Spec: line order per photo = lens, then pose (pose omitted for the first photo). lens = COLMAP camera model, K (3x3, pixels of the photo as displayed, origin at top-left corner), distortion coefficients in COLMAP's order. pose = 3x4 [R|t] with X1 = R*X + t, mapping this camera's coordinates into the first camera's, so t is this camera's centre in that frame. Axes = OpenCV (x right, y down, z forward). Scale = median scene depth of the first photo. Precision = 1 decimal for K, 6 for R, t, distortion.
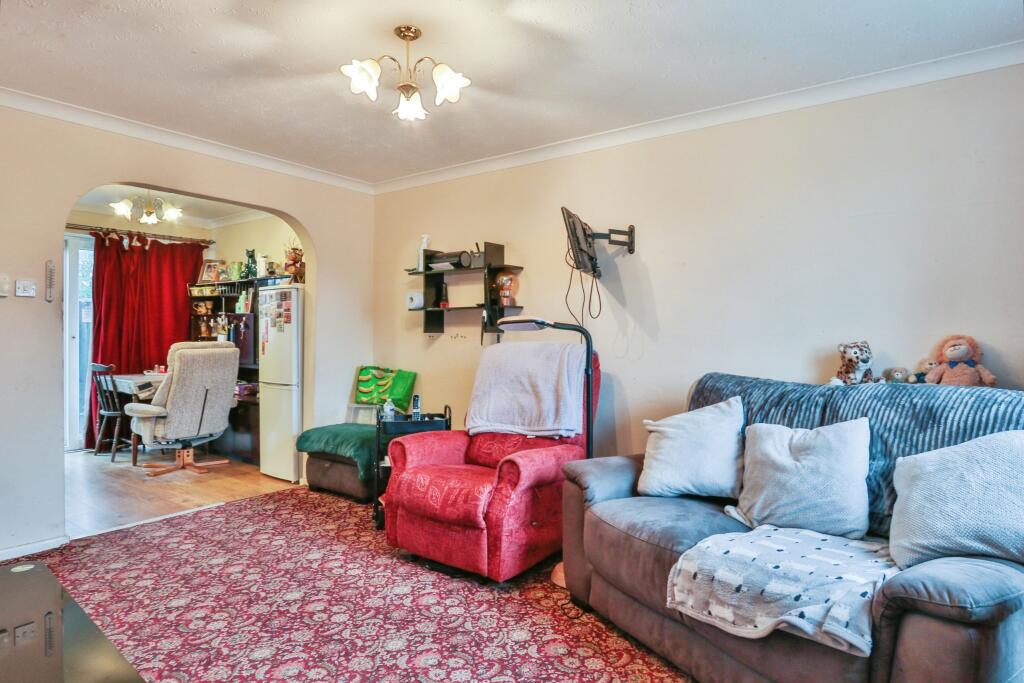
lens RADIAL K [[579.3, 0, 513.1], [0, 579.3, 320.3], [0, 0, 1]] dist [0.000784, 0.000122]
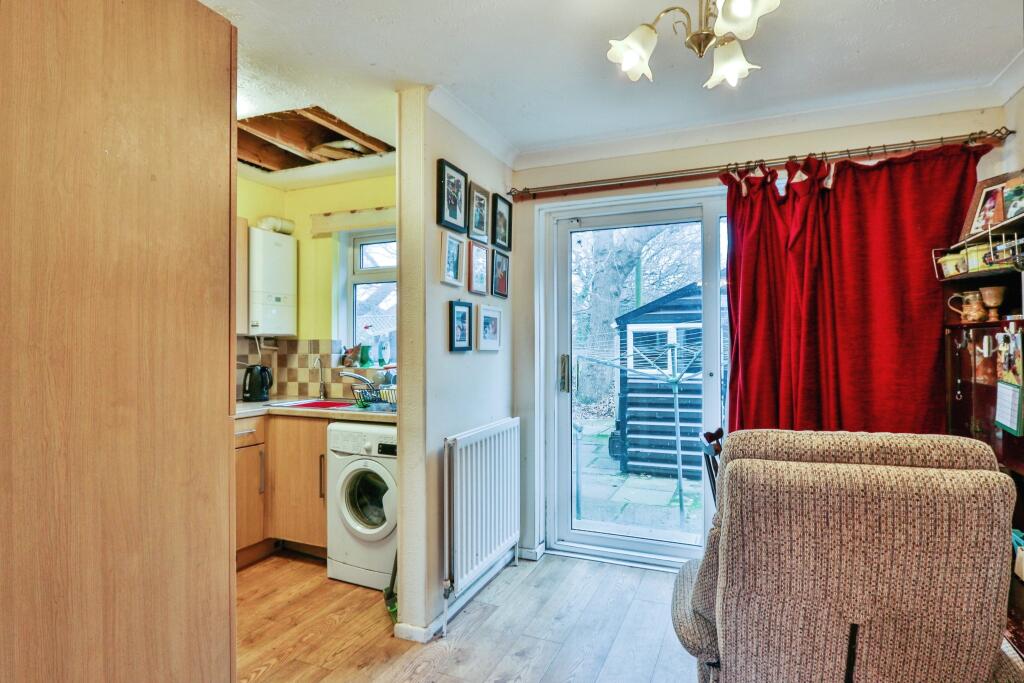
lens RADIAL K [[536.1, 0, 510.1], [0, 536.1, 354.5], [0, 0, 1]] dist [-0.019147, 0.001439]
pose [[0.217929, 0.014120, -0.975862, -0.280940], [0.027833, 0.999399, 0.020677, -0.005634], [0.975568, -0.031667, 0.217405, 0.674737]]
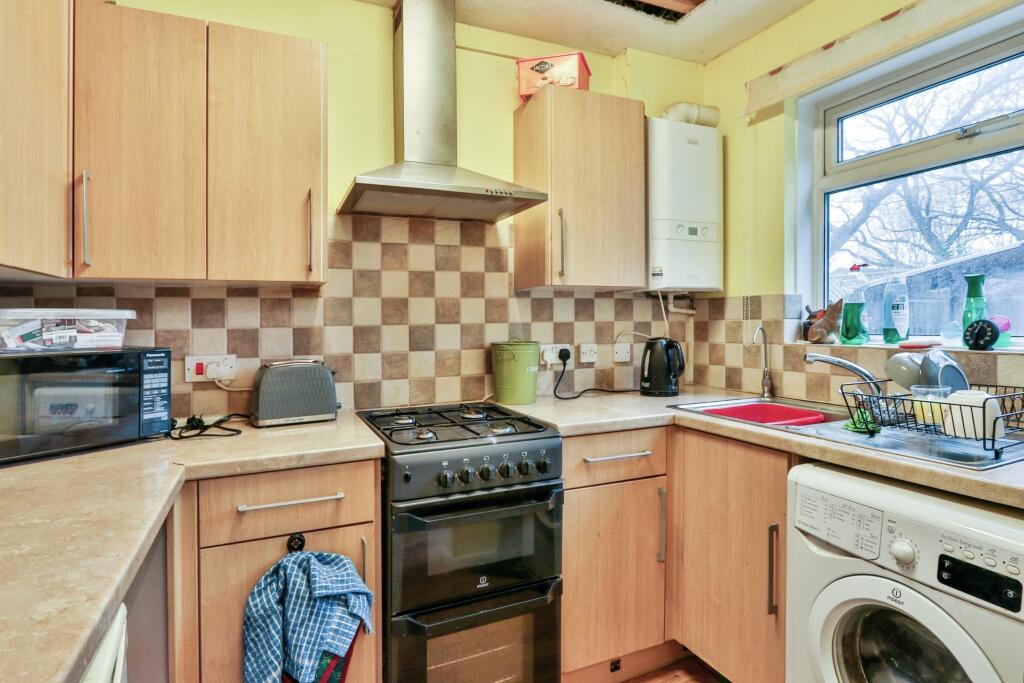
lens RADIAL K [[563.0, 0, 526.6], [0, 563.0, 323.8], [0, 0, 1]] dist [-0.016767, 0.001735]
pose [[-0.477894, 0.008549, -0.878376, -0.564471], [0.032984, 0.999422, -0.008219, 0.001959], [0.877798, -0.032900, -0.477900, 0.629289]]
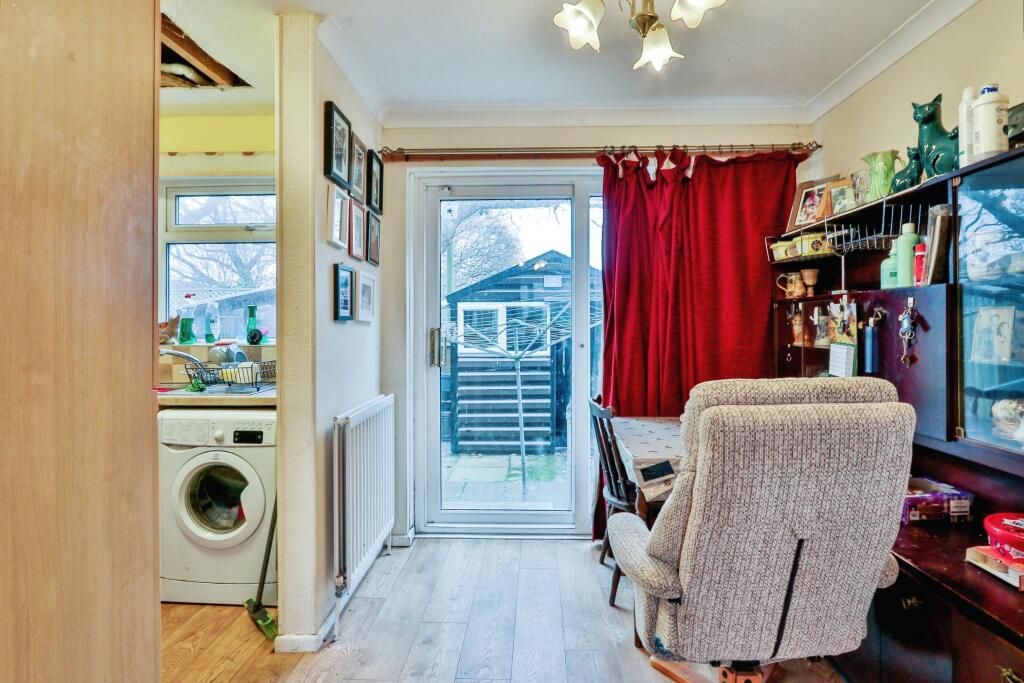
lens RADIAL K [[554.3, 0, 512.0], [0, 554.3, 341.5], [0, 0, 1]] dist [-0.020273, 0.003597]
pose [[0.556875, 0.018351, -0.830394, -0.314821], [0.022826, 0.999040, 0.037386, 0.002959], [0.830283, -0.039774, 0.555921, 0.602735]]
